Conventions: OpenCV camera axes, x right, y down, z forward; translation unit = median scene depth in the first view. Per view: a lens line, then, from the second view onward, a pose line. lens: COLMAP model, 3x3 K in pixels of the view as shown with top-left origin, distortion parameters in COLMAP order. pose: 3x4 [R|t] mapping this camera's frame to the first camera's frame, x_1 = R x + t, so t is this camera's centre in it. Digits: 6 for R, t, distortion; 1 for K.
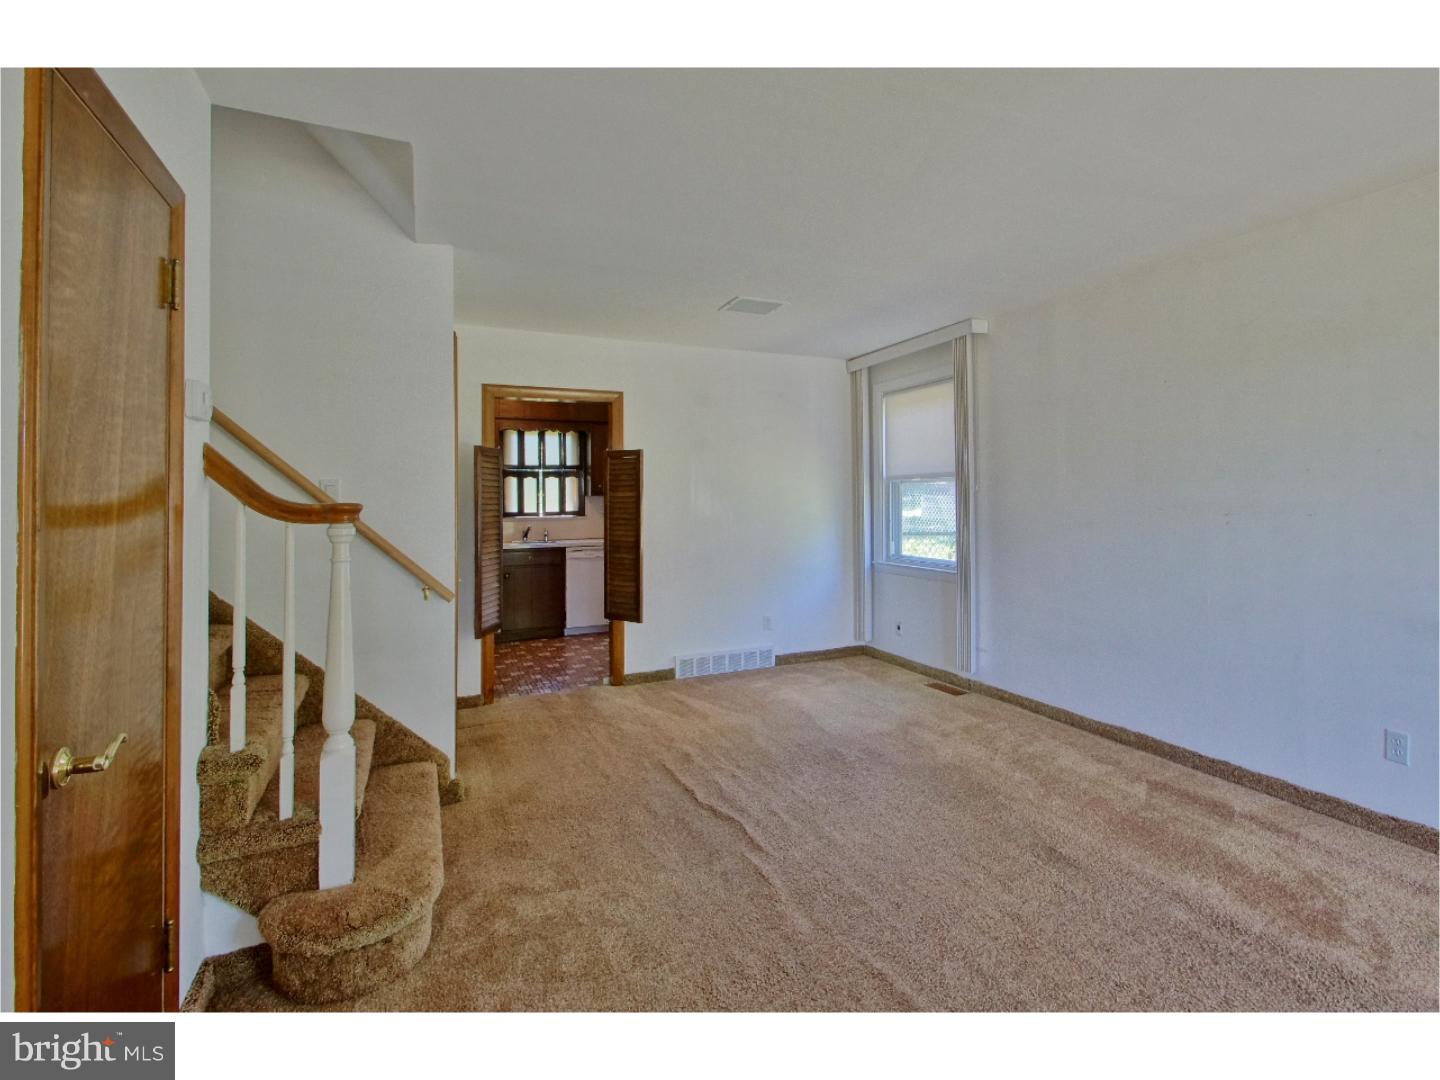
lens RADIAL K [[644.3, 0, 746.0], [0, 644.3, 483.3], [0, 0, 1]] dist [0.000662, -0.000209]
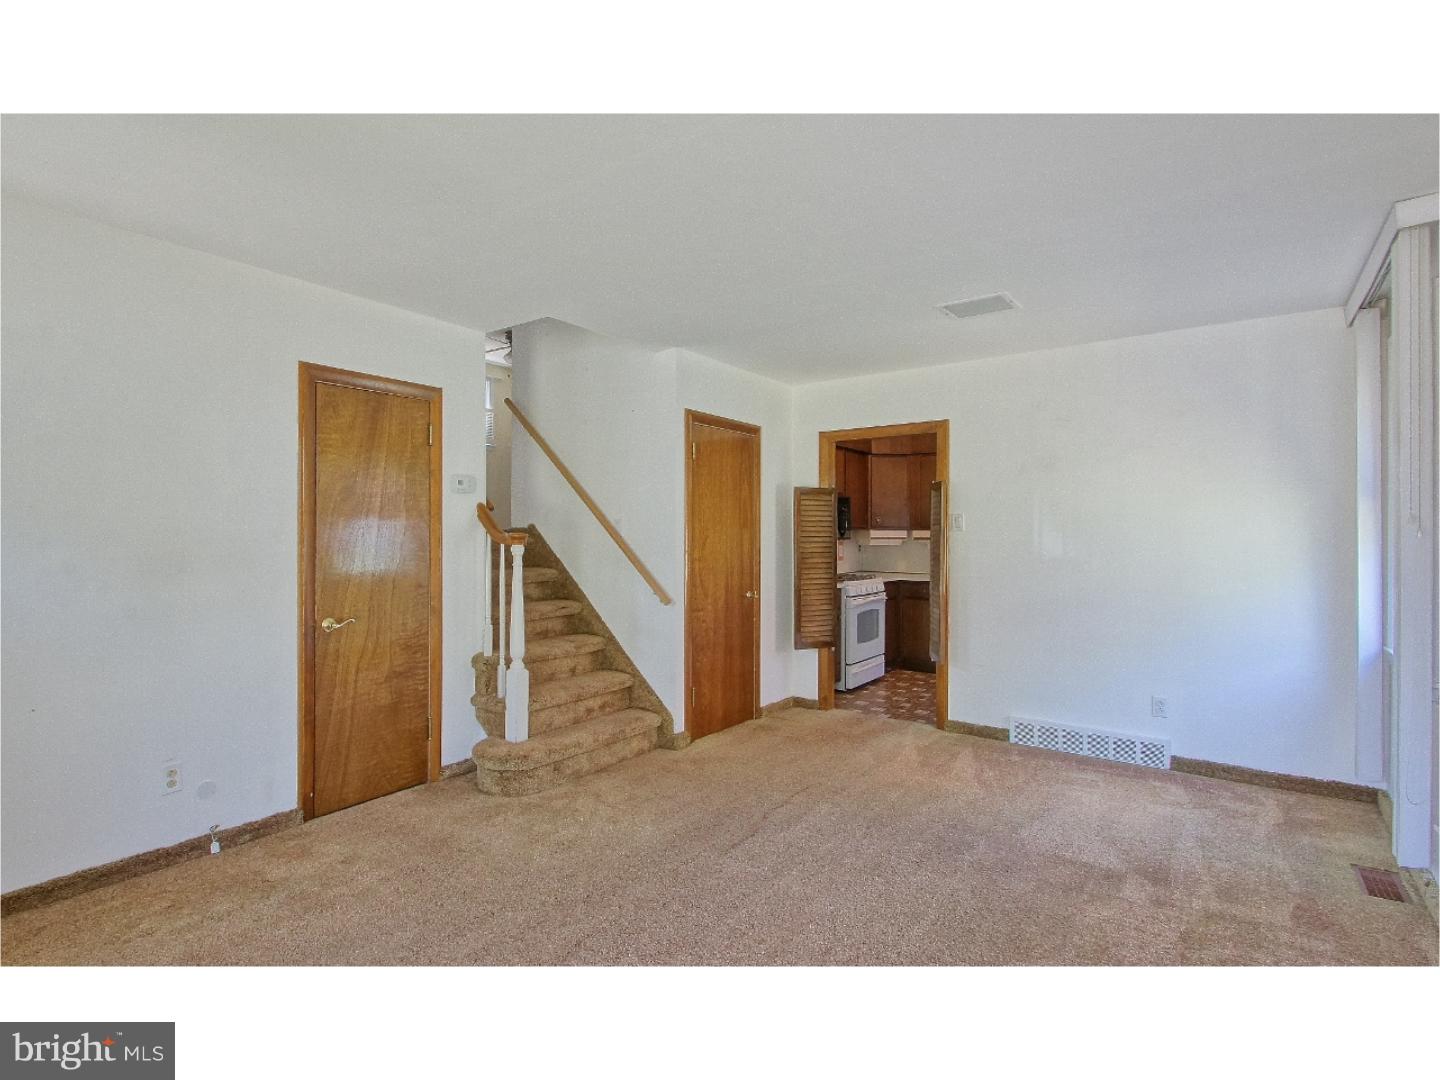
lens RADIAL K [[696.7, 0, 720.0], [0, 696.7, 540.0], [0, 0, 1]] dist [0.035349, -0.031639]
pose [[0.501639, 0.024385, -0.864733, 0.631942], [0.008522, 0.999415, 0.033127, -0.004475], [0.865035, -0.023987, 0.501138, 0.241914]]
